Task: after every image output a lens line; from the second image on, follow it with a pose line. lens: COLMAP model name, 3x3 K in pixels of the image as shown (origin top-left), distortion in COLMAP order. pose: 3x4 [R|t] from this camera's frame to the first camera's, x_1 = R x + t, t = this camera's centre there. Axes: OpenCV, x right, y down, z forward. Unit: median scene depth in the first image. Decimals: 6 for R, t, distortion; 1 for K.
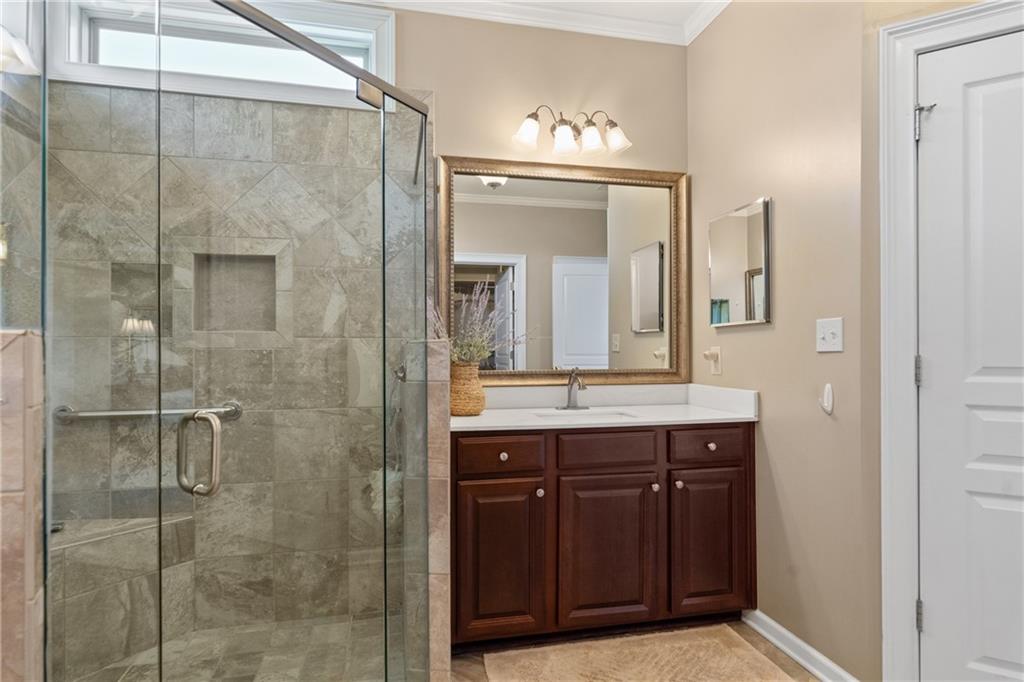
lens RADIAL K [[546.8, 0, 512.9], [0, 546.8, 346.2], [0, 0, 1]] dist [-0.000114, 0.000915]
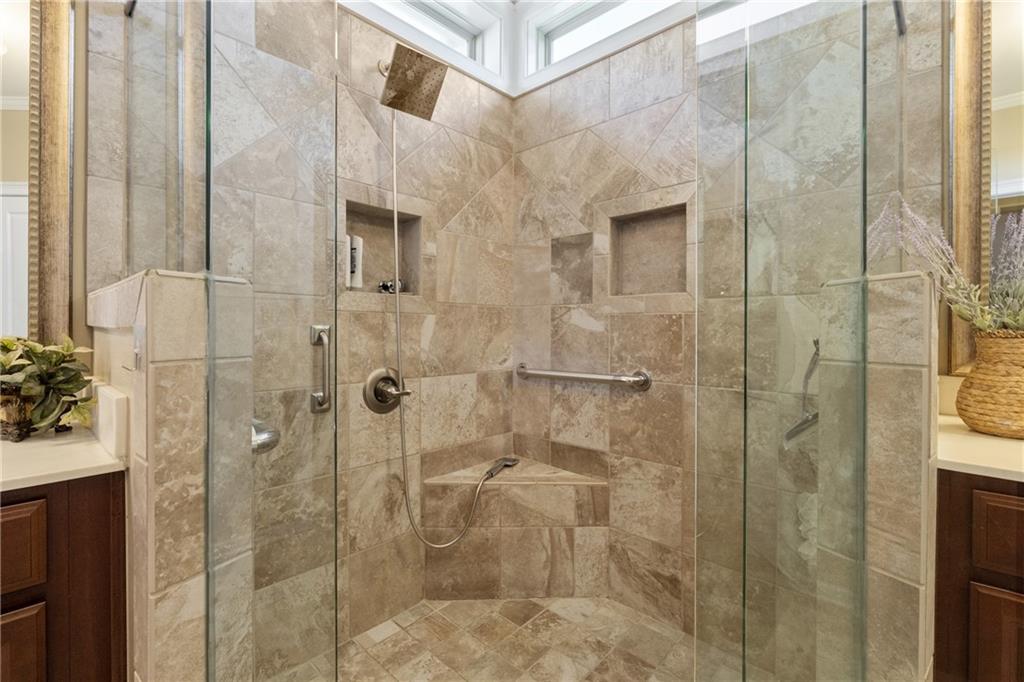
lens RADIAL K [[456.3, 0, 509.5], [0, 456.3, 331.6], [0, 0, 1]] dist [-0.005548, 0.000588]
pose [[0.563034, 0.010069, -0.826372, -0.003290], [0.006180, 0.999847, 0.016393, 0.021098], [0.826410, -0.014337, 0.562886, 0.389558]]
